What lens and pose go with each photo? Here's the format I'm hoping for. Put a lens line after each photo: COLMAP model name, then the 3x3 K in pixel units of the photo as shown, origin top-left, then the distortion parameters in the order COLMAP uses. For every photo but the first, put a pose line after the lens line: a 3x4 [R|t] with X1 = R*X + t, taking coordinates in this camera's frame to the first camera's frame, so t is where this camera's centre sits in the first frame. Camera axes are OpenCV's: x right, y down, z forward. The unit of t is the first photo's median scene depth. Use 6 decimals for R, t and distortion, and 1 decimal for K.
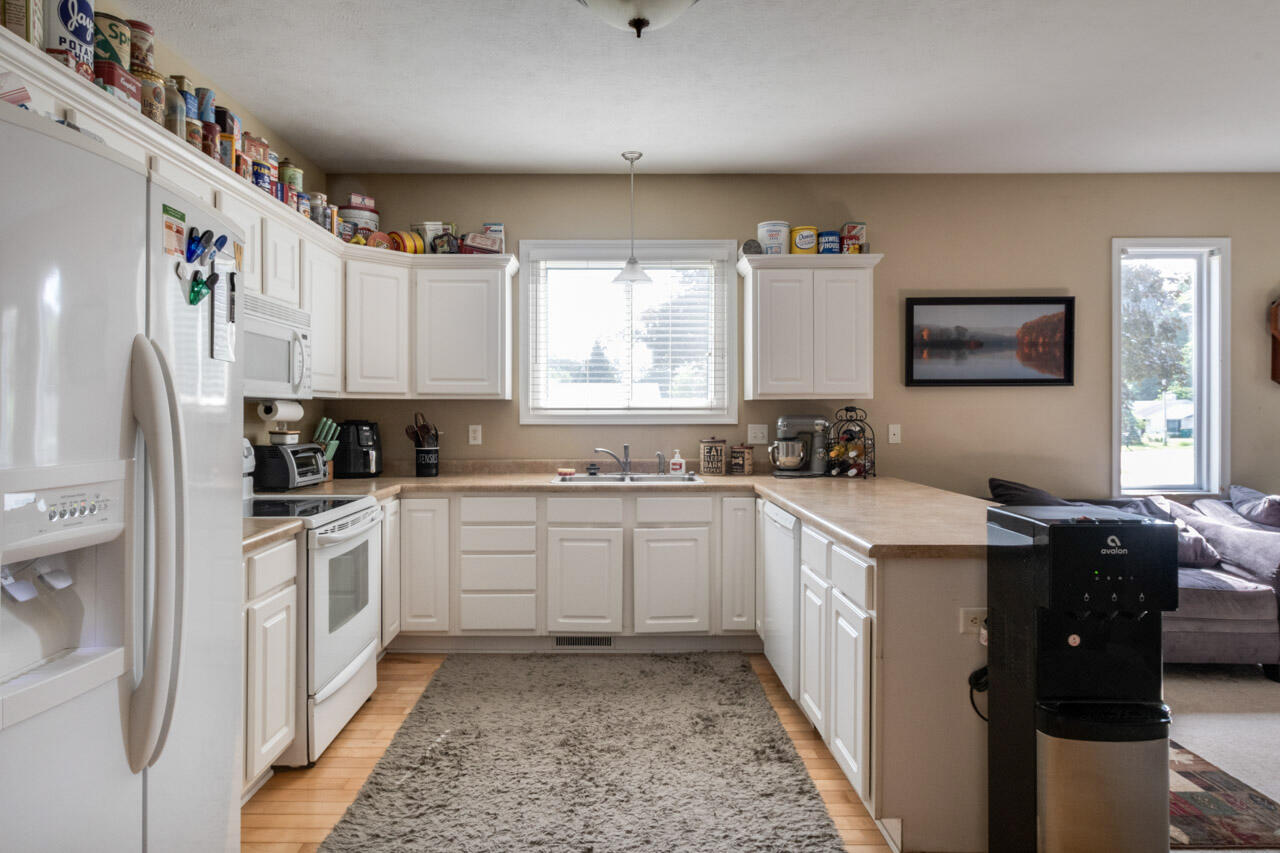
lens RADIAL K [[766.5, 0, 611.8], [0, 766.5, 416.9], [0, 0, 1]] dist [0.014226, -0.015647]
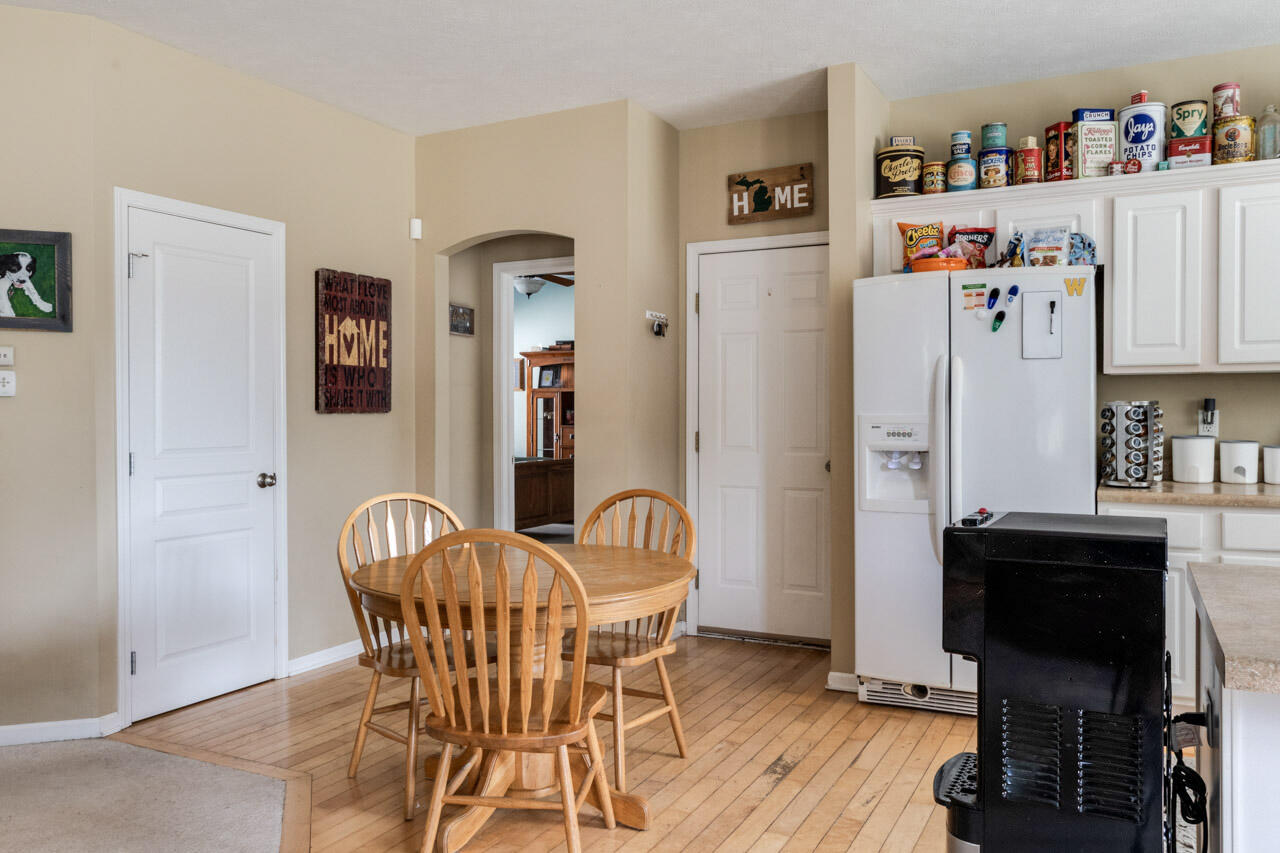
lens RADIAL K [[964.2, 0, 638.2], [0, 964.2, 425.6], [0, 0, 1]] dist [-0.004218, 0.010637]
pose [[-0.444297, 0.015913, -0.895738, 0.694411], [-0.001267, 0.999830, 0.018391, 0.012656], [0.895879, 0.009306, -0.444201, 0.471374]]
